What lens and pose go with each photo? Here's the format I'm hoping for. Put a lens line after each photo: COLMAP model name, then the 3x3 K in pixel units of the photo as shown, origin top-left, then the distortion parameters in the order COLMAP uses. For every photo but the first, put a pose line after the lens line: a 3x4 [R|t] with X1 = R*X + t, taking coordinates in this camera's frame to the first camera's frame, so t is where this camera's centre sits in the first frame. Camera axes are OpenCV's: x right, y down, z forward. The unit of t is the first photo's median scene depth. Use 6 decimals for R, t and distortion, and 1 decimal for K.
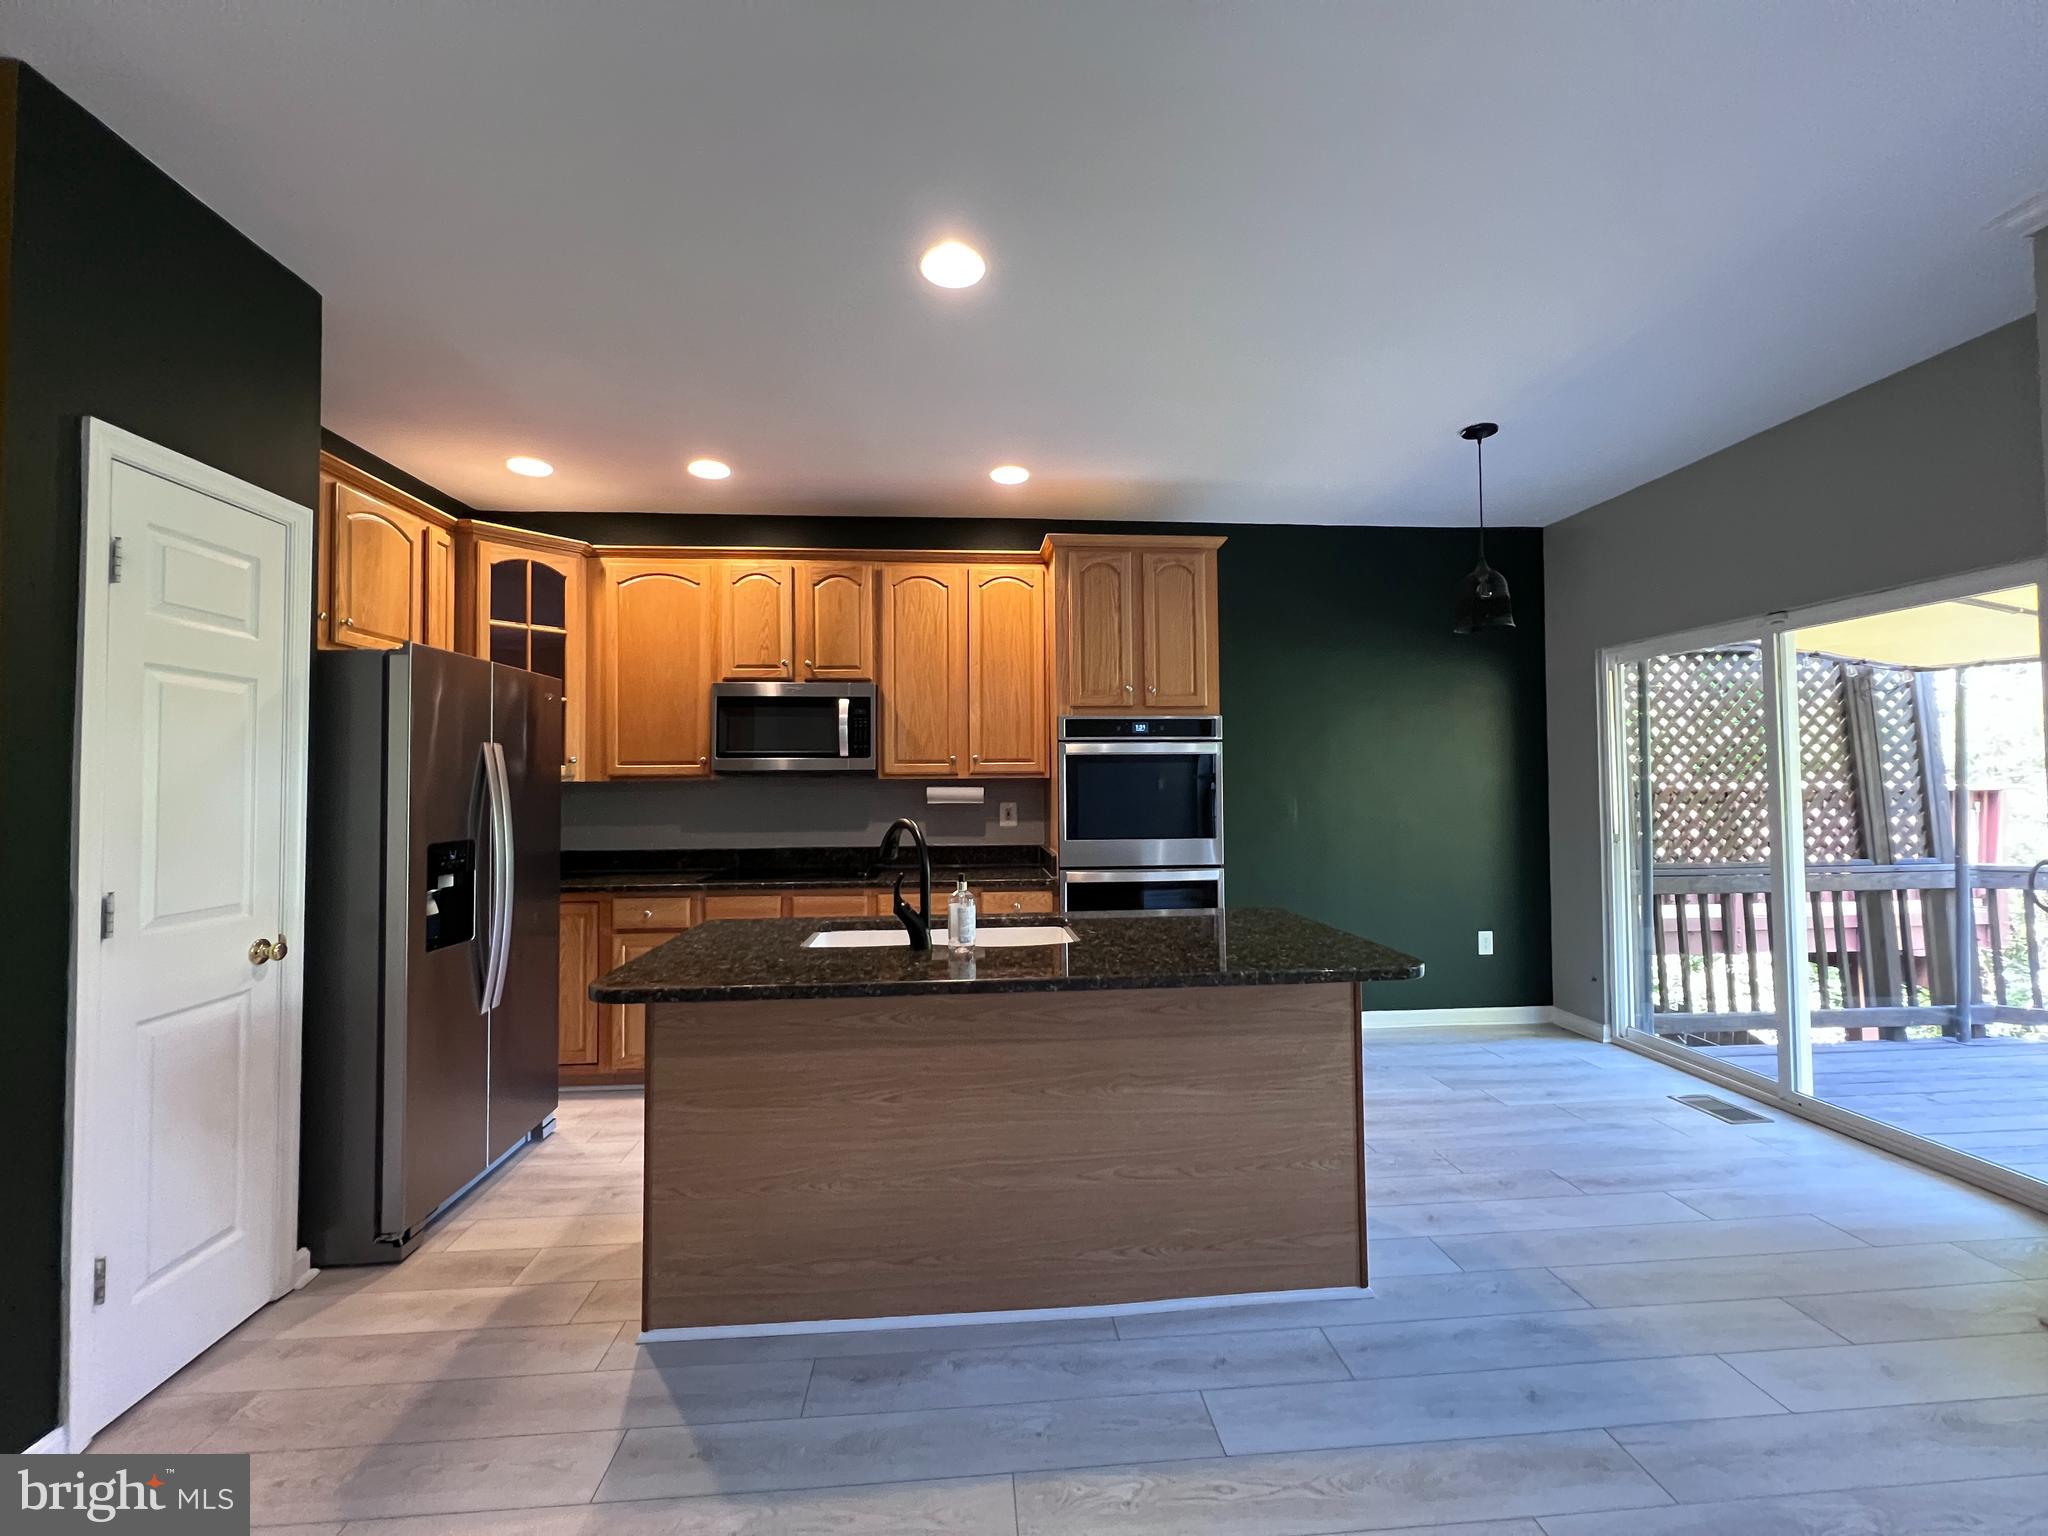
lens RADIAL K [[823.9, 0, 1019.3], [0, 823.9, 758.5], [0, 0, 1]] dist [-0.002756, 0.001163]
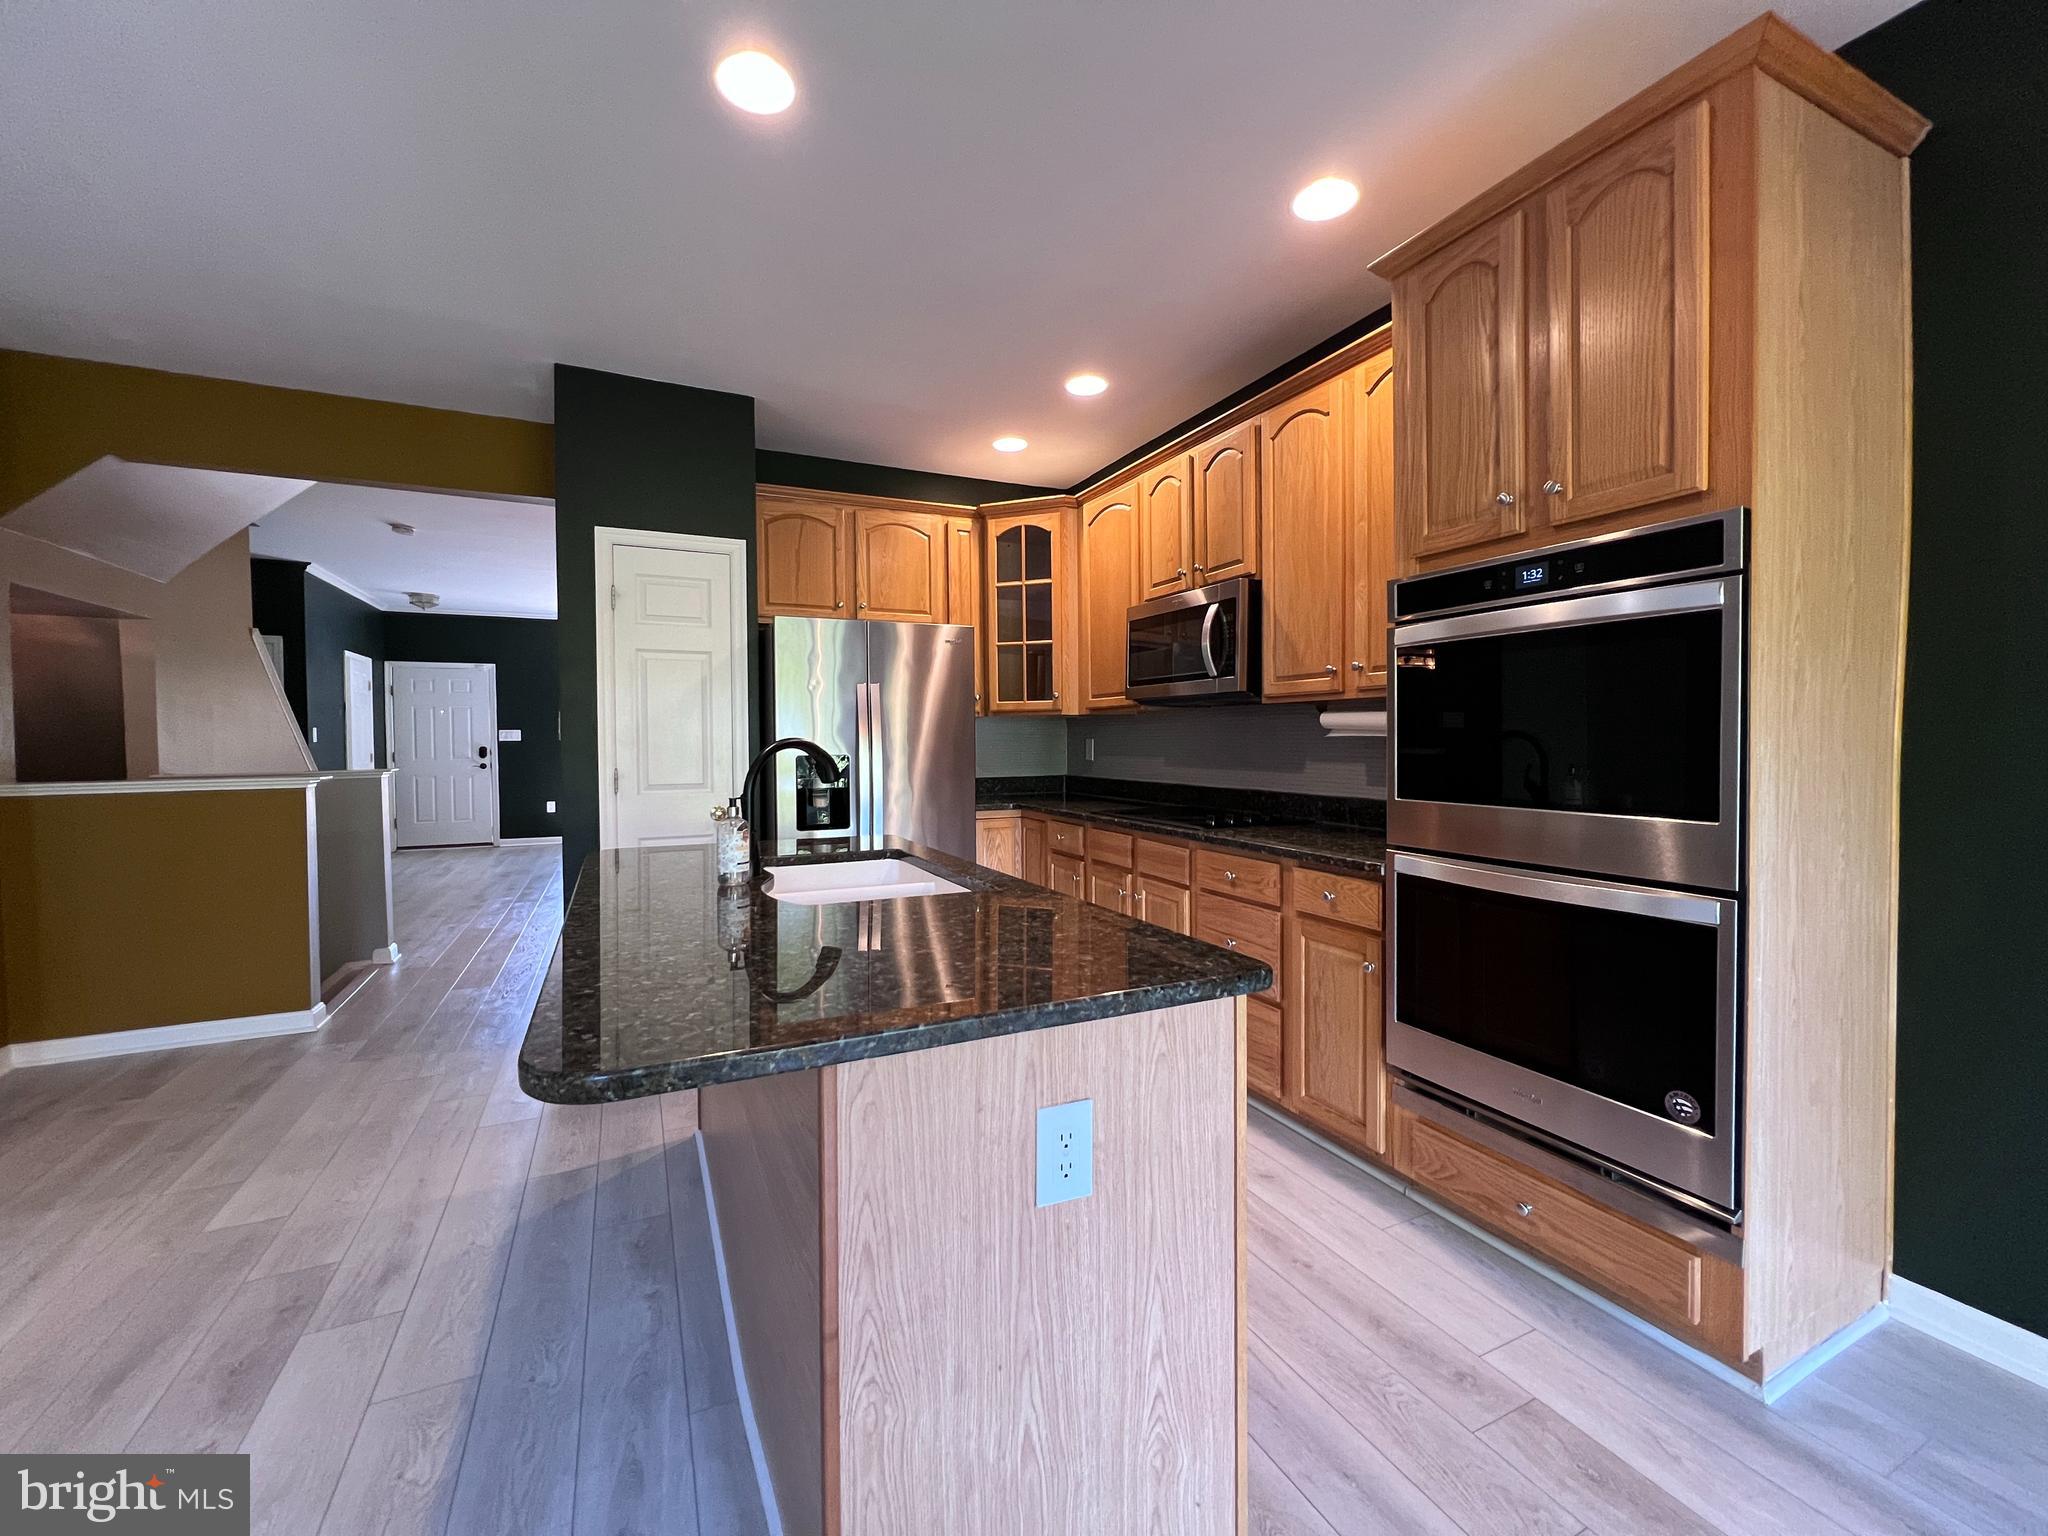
lens RADIAL K [[823.9, 0, 1019.3], [0, 823.9, 758.5], [0, 0, 1]] dist [-0.002756, 0.001163]
pose [[0.358929, 0.027586, -0.932957, 0.488583], [0.030631, 0.998677, 0.041314, 0.039858], [0.932862, -0.043407, 0.357609, 0.547894]]
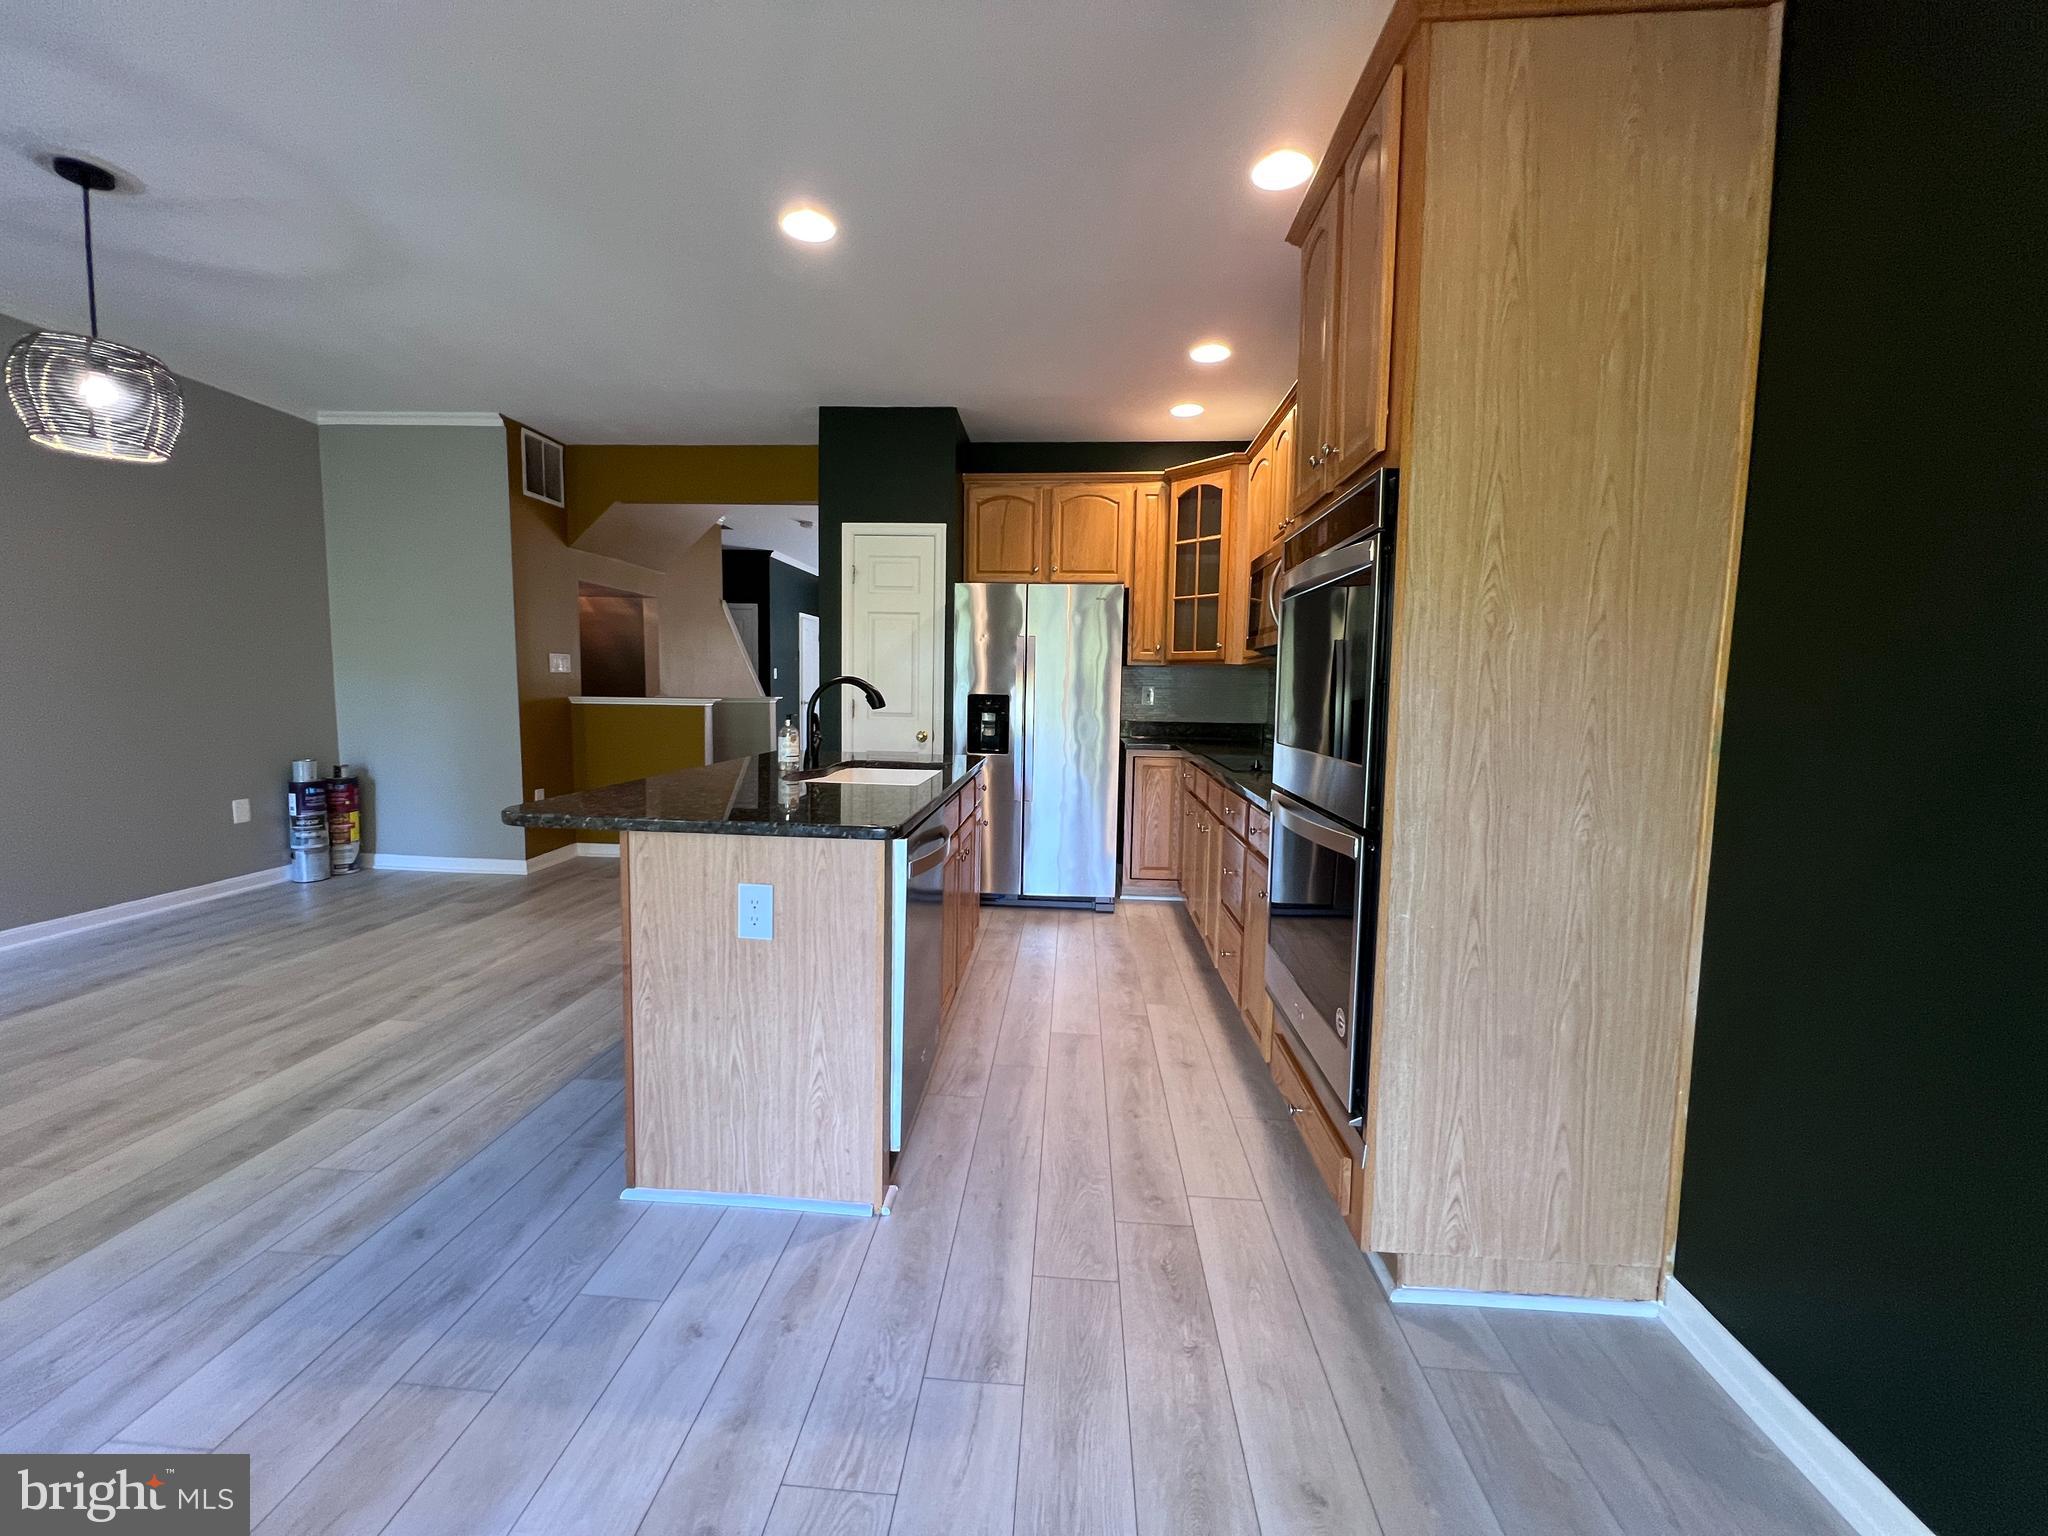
lens RADIAL K [[823.9, 0, 1019.3], [0, 823.9, 758.5], [0, 0, 1]] dist [-0.002756, 0.001163]
pose [[-0.146174, 0.092102, -0.984962, 0.690689], [0.010476, 0.995745, 0.091555, 0.052515], [0.989203, 0.003064, -0.146517, 0.889455]]
